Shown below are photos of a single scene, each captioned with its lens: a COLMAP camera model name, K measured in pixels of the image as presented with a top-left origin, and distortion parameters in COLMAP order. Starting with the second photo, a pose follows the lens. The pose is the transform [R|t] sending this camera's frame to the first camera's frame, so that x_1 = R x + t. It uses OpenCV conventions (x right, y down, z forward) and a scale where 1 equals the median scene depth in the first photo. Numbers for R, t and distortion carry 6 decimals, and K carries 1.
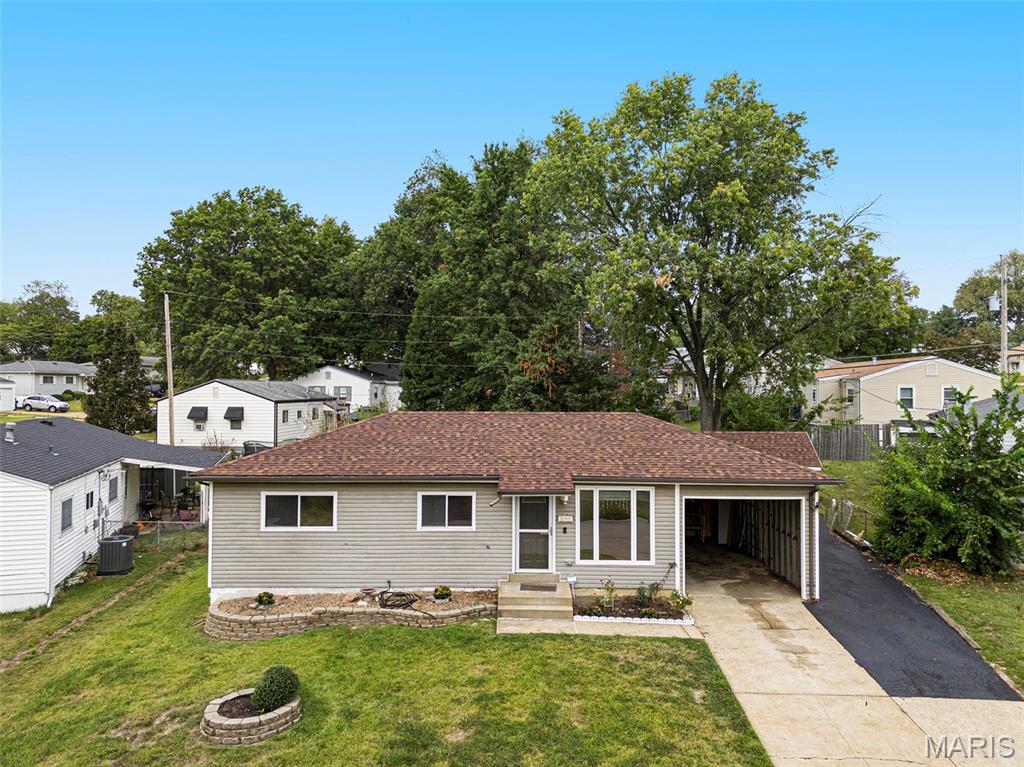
lens RADIAL K [[742.7, 0, 505.8], [0, 742.7, 380.1], [0, 0, 1]] dist [0.053044, -0.060734]
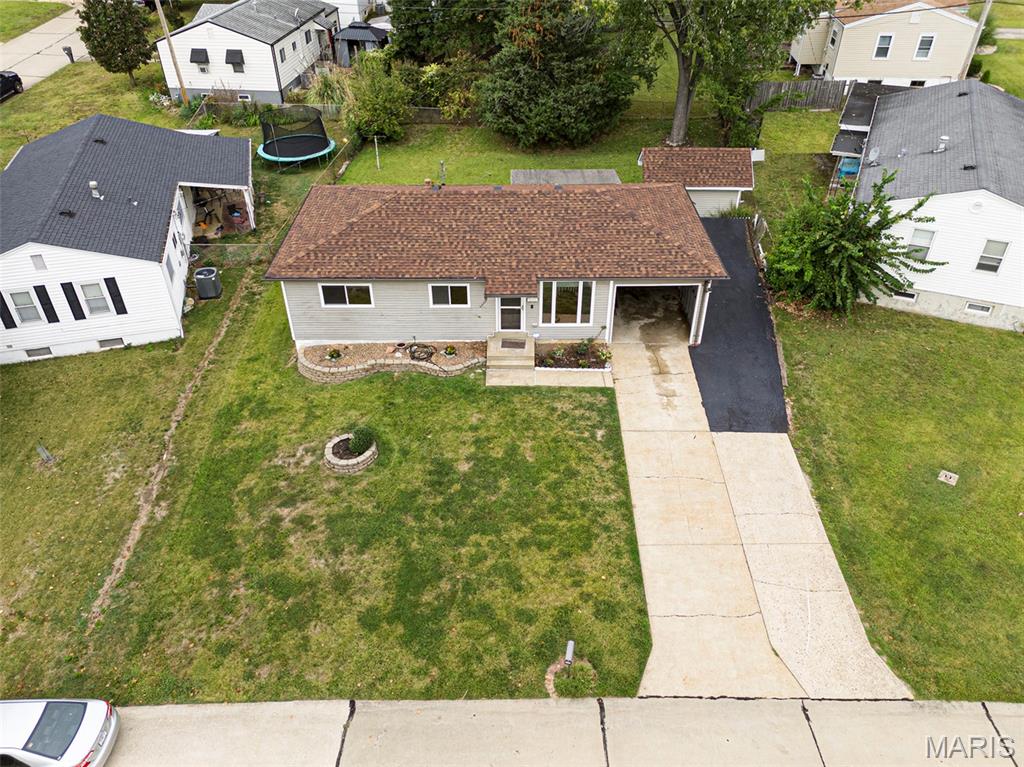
lens RADIAL K [[742.7, 0, 505.8], [0, 742.7, 380.1], [0, 0, 1]] dist [0.053044, -0.060734]
pose [[0.999907, -0.010571, -0.008577, 0.041822], [0.013606, 0.795594, 0.605678, -0.597692], [0.000421, -0.605738, 0.795664, -0.251757]]
